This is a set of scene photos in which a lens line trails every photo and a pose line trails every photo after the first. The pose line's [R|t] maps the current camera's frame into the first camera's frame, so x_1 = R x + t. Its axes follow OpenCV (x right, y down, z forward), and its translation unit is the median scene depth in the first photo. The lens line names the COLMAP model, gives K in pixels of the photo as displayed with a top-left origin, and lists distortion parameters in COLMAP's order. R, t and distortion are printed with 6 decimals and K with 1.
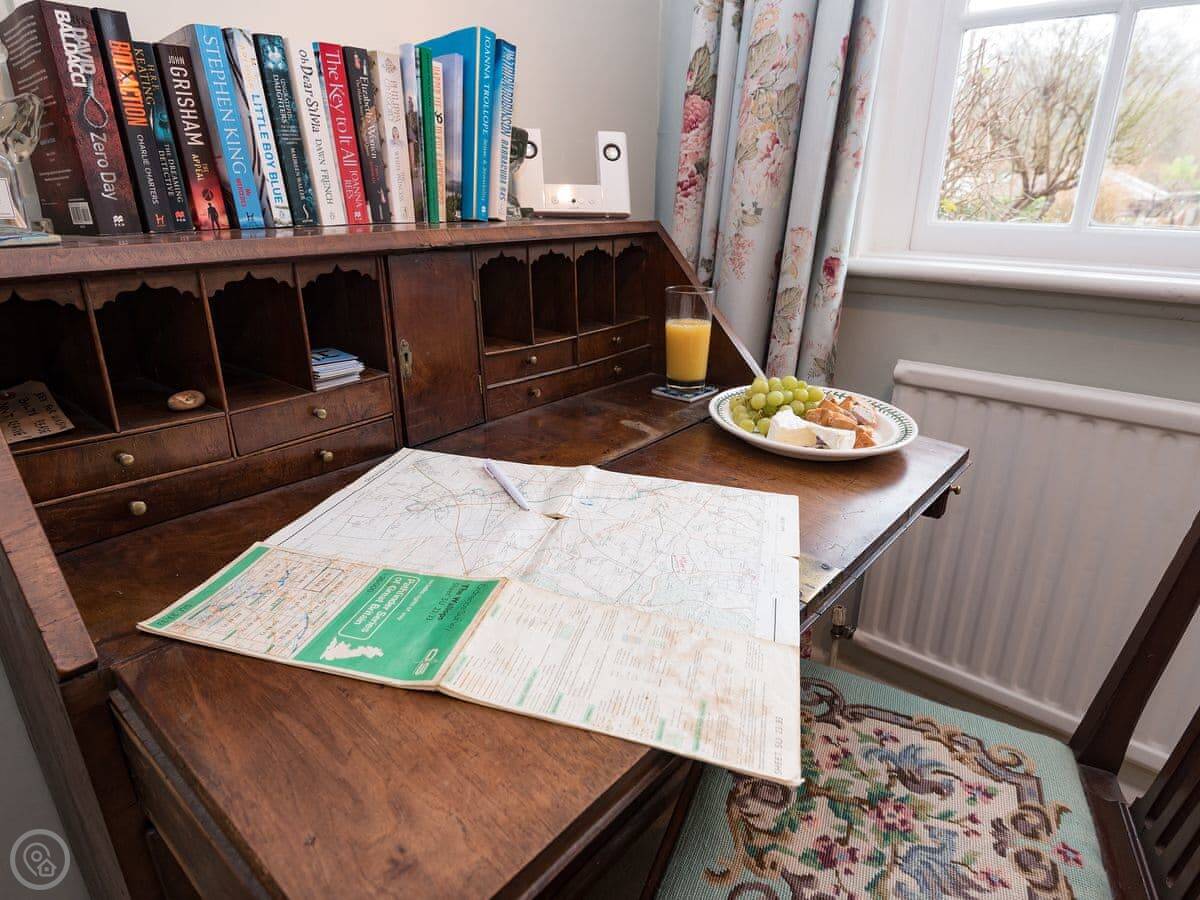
lens RADIAL K [[694.4, 0, 600.0], [0, 694.4, 450.0], [0, 0, 1]] dist [0.000381, -0.000037]
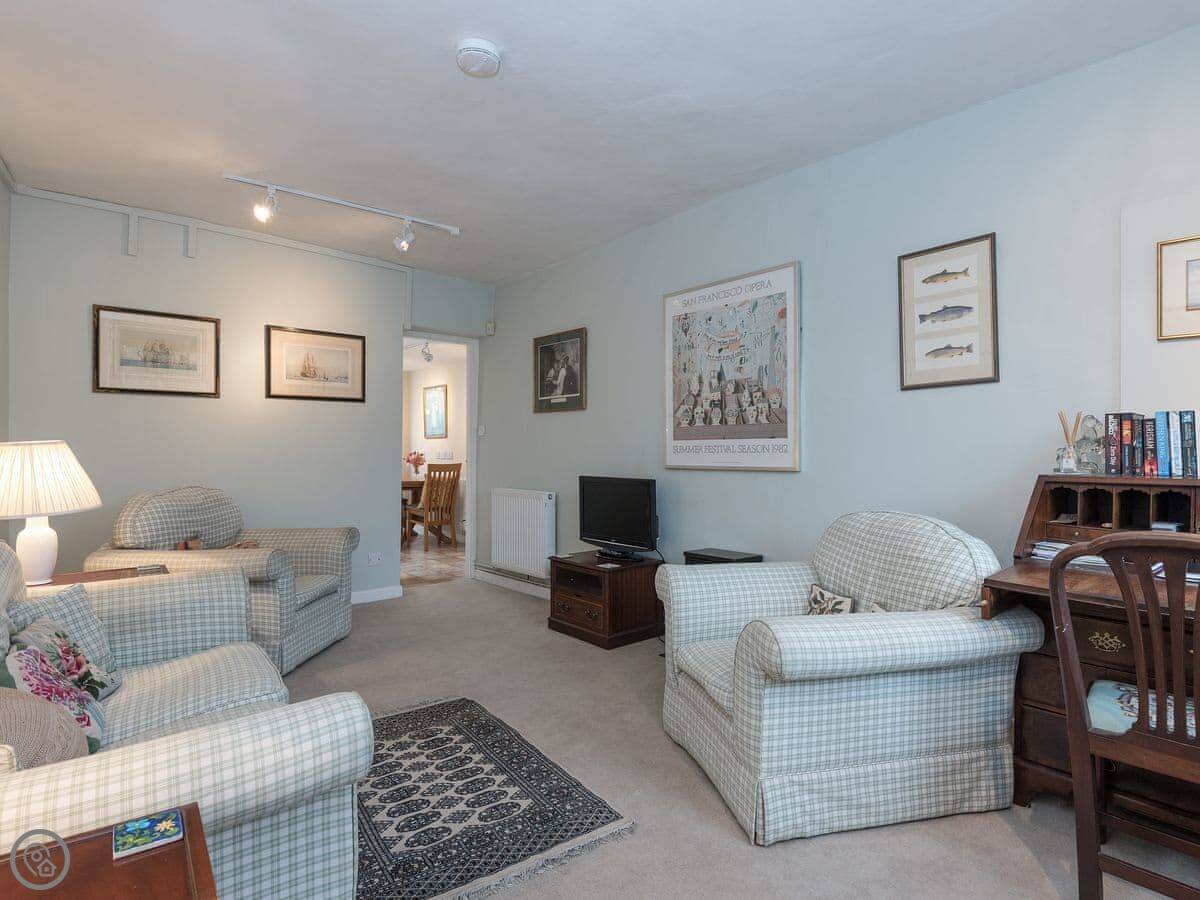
lens RADIAL K [[658.9, 0, 600.0], [0, 658.9, 450.0], [0, 0, 1]] dist [-0.022547, -0.000001]
pose [[-0.191499, 0.002522, -0.981490, 2.058607], [-0.342664, 0.936901, 0.069265, 0.145407], [0.919733, 0.349586, -0.178551, -0.530860]]
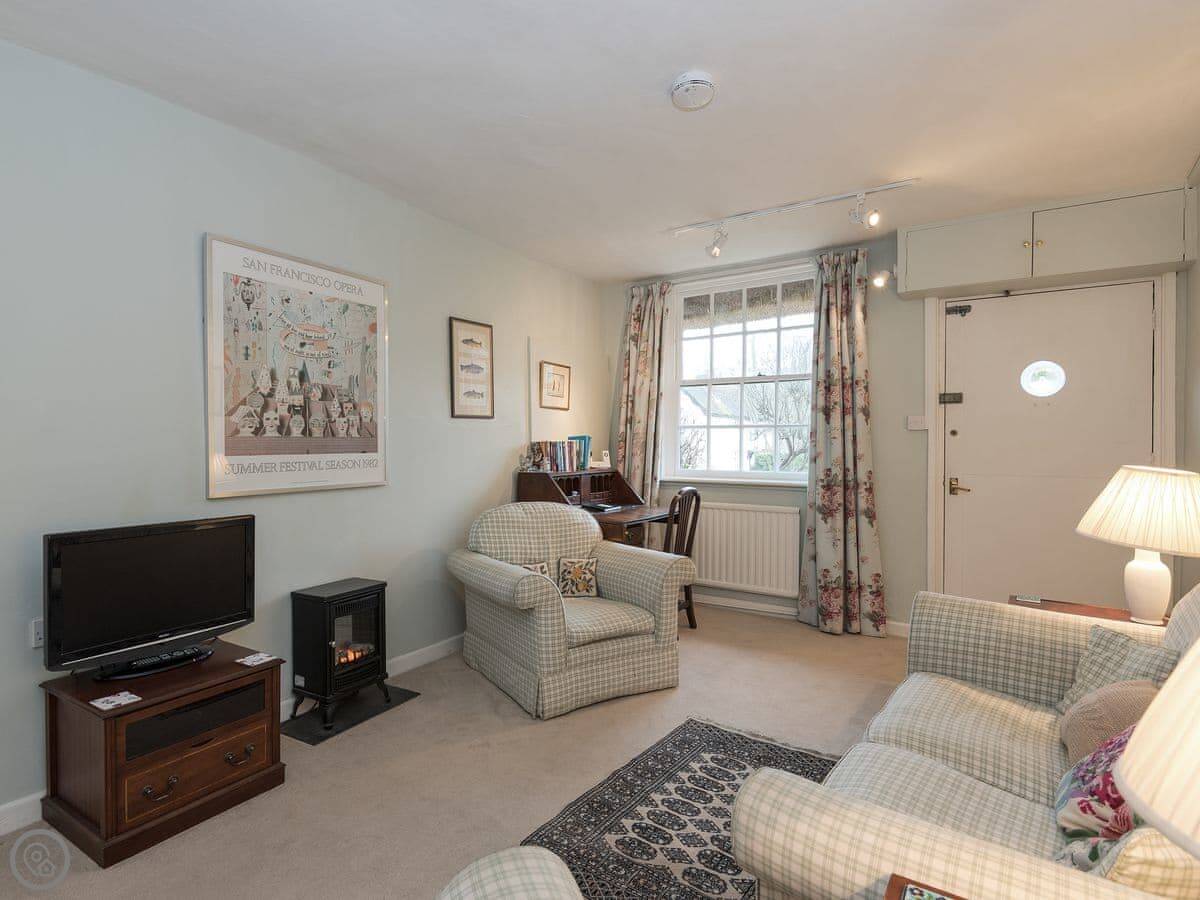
lens RADIAL K [[658.9, 0, 600.0], [0, 658.9, 450.0], [0, 0, 1]] dist [-0.022547, -0.000001]
pose [[0.980642, -0.000106, 0.195807, -1.097139], [0.067140, 0.939560, -0.335738, 1.242855], [-0.183937, 0.342386, 0.921379, -3.753390]]
